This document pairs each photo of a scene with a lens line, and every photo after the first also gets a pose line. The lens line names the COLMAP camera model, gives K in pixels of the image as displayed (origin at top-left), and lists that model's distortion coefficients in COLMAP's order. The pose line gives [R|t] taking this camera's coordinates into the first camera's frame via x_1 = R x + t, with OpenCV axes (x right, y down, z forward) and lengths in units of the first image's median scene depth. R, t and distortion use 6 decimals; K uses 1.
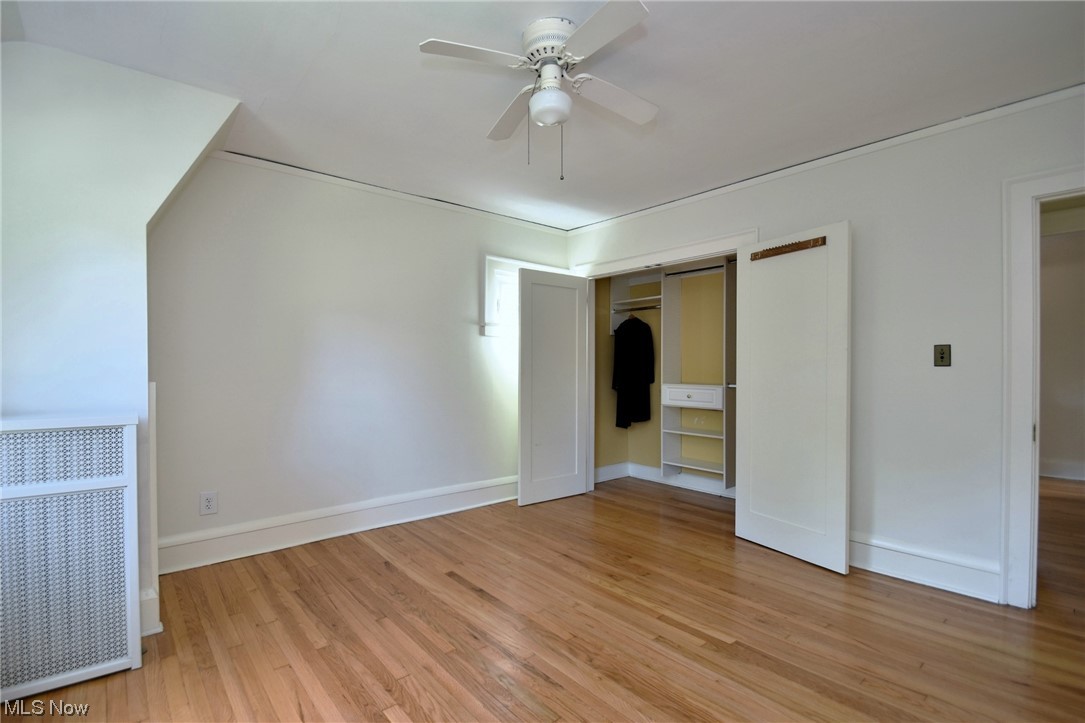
lens RADIAL K [[493.2, 0, 533.0], [0, 493.2, 362.7], [0, 0, 1]] dist [-0.007581, -0.008514]
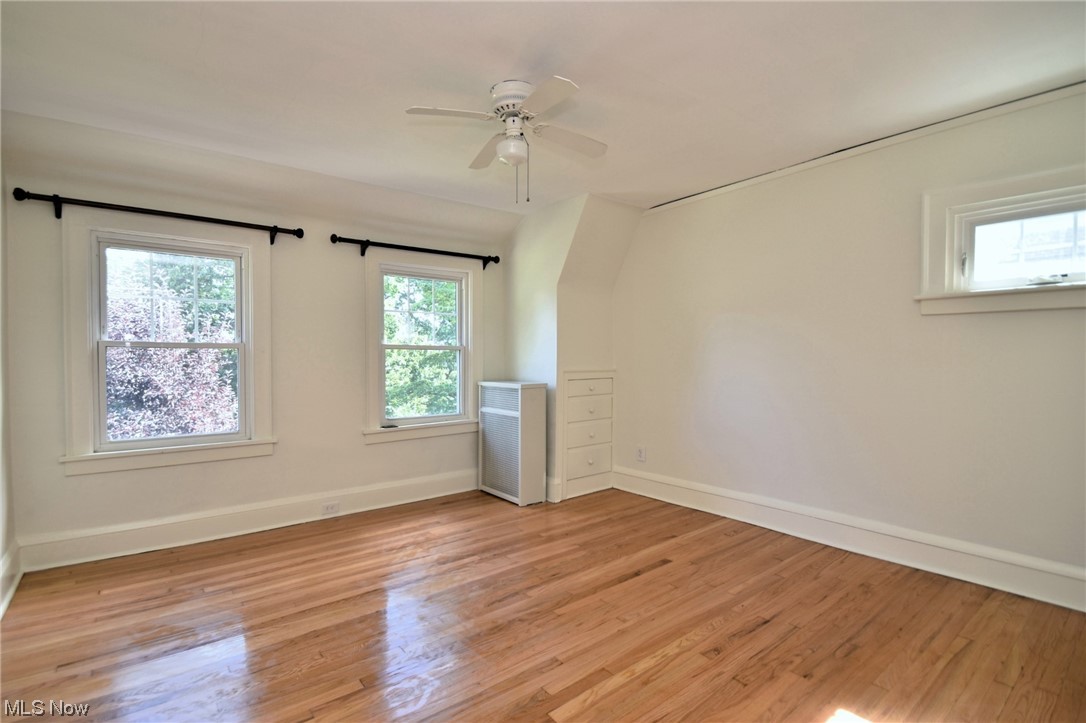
lens RADIAL K [[520.6, 0, 538.6], [0, 520.6, 362.3], [0, 0, 1]] dist [-0.003996, -0.000939]
pose [[-0.031319, 0.008262, -0.999475, 1.260272], [0.008384, 0.999933, 0.008003, -0.002228], [0.999474, -0.008129, -0.031386, 1.035544]]
